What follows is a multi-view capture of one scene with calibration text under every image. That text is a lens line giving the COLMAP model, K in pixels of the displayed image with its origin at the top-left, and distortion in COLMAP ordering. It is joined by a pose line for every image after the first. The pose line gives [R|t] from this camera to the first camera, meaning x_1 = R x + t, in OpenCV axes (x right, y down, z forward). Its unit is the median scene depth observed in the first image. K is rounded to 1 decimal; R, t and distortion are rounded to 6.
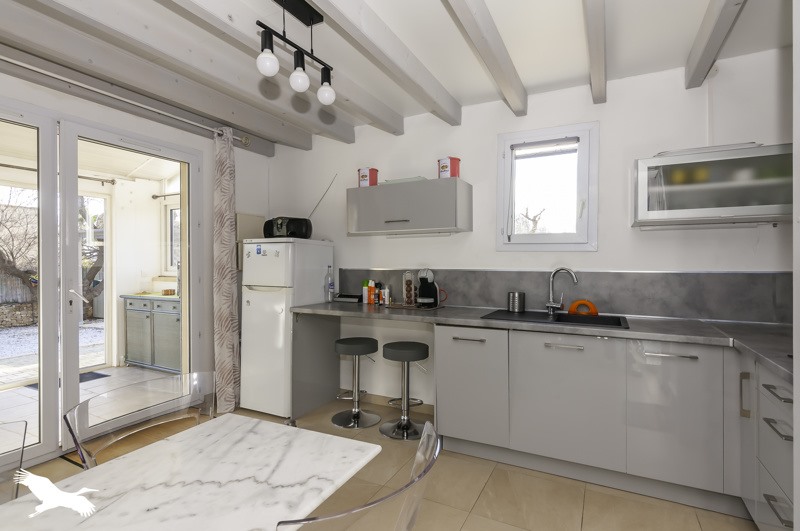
lens RADIAL K [[398.8, 0, 399.7], [0, 398.8, 262.2], [0, 0, 1]] dist [-0.000094, 0.000049]
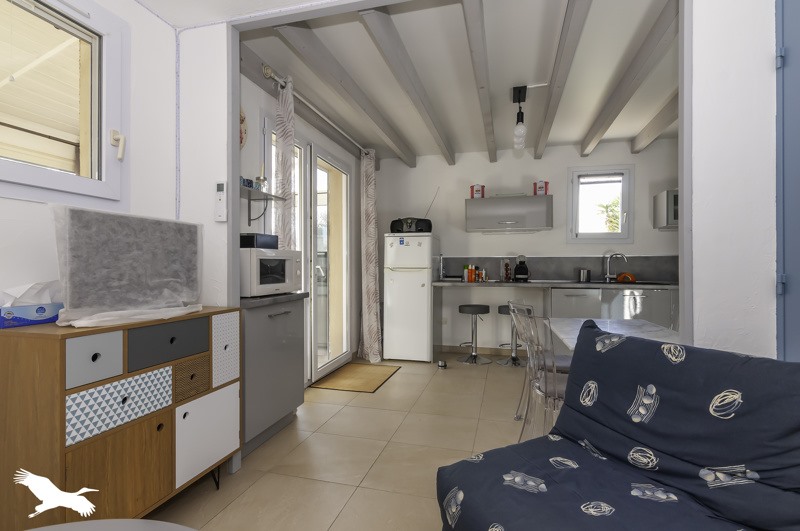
lens RADIAL K [[398.8, 0, 399.7], [0, 398.8, 262.2], [0, 0, 1]] dist [-0.000094, 0.000049]
pose [[0.977813, 0.001536, 0.209472, -0.629218], [-0.000859, 0.999994, -0.003324, 0.043377], [-0.209476, 0.003071, 0.977809, -0.319080]]
